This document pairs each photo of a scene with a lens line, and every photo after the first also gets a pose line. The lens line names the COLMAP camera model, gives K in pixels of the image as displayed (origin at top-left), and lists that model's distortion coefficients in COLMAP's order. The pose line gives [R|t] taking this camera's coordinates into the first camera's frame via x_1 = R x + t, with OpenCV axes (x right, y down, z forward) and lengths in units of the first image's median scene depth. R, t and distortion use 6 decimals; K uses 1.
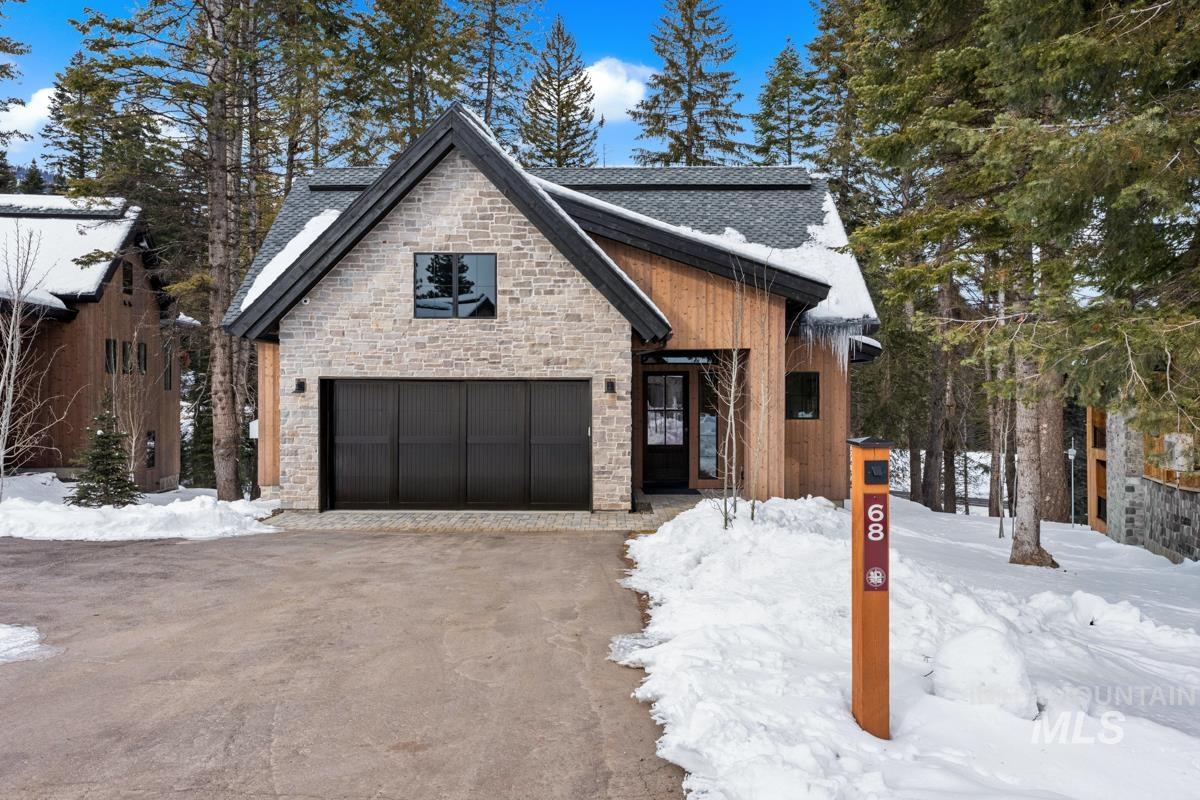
lens RADIAL K [[818.8, 0, 600.1], [0, 818.8, 400.2], [0, 0, 1]] dist [0.004491, 0.000069]
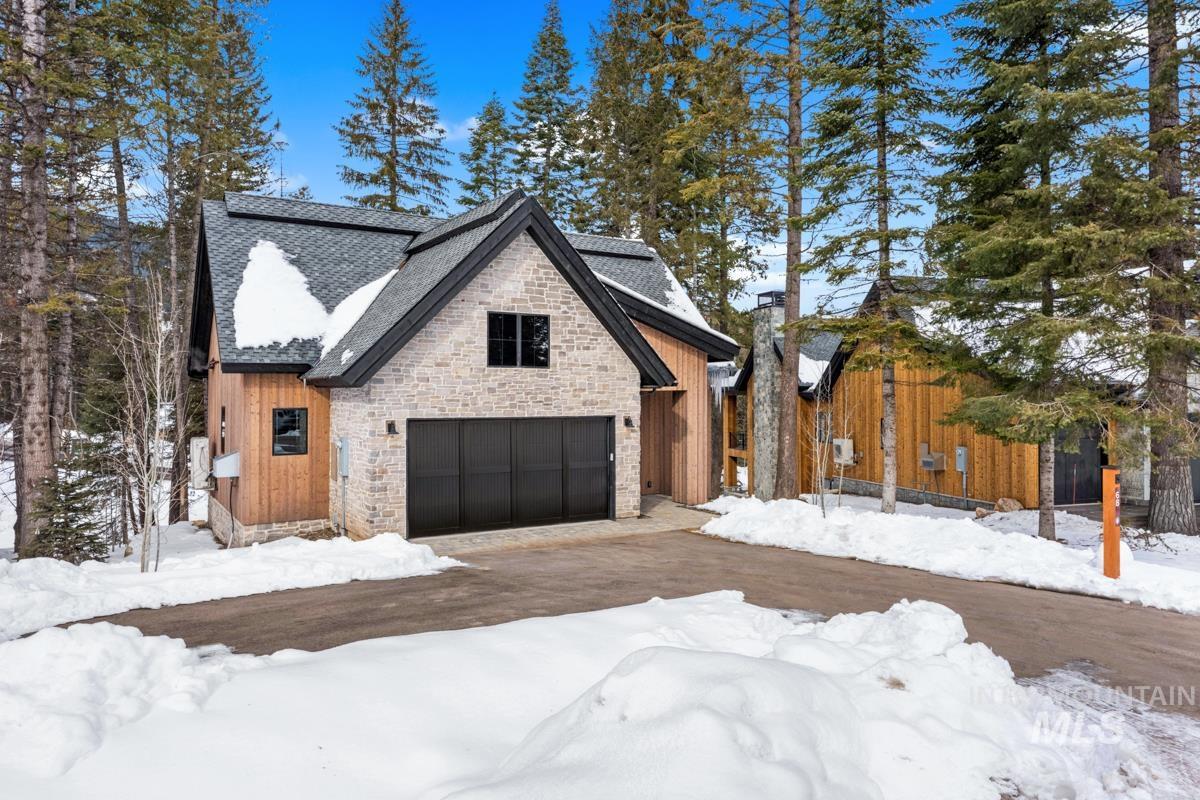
lens RADIAL K [[836.2, 0, 599.6], [0, 836.2, 396.9], [0, 0, 1]] dist [0.011405, -0.007859]
pose [[0.839047, -0.004783, 0.544038, -0.742064], [0.008121, 0.999960, -0.003732, -0.051676], [-0.543998, 0.007550, 0.839052, -0.088879]]
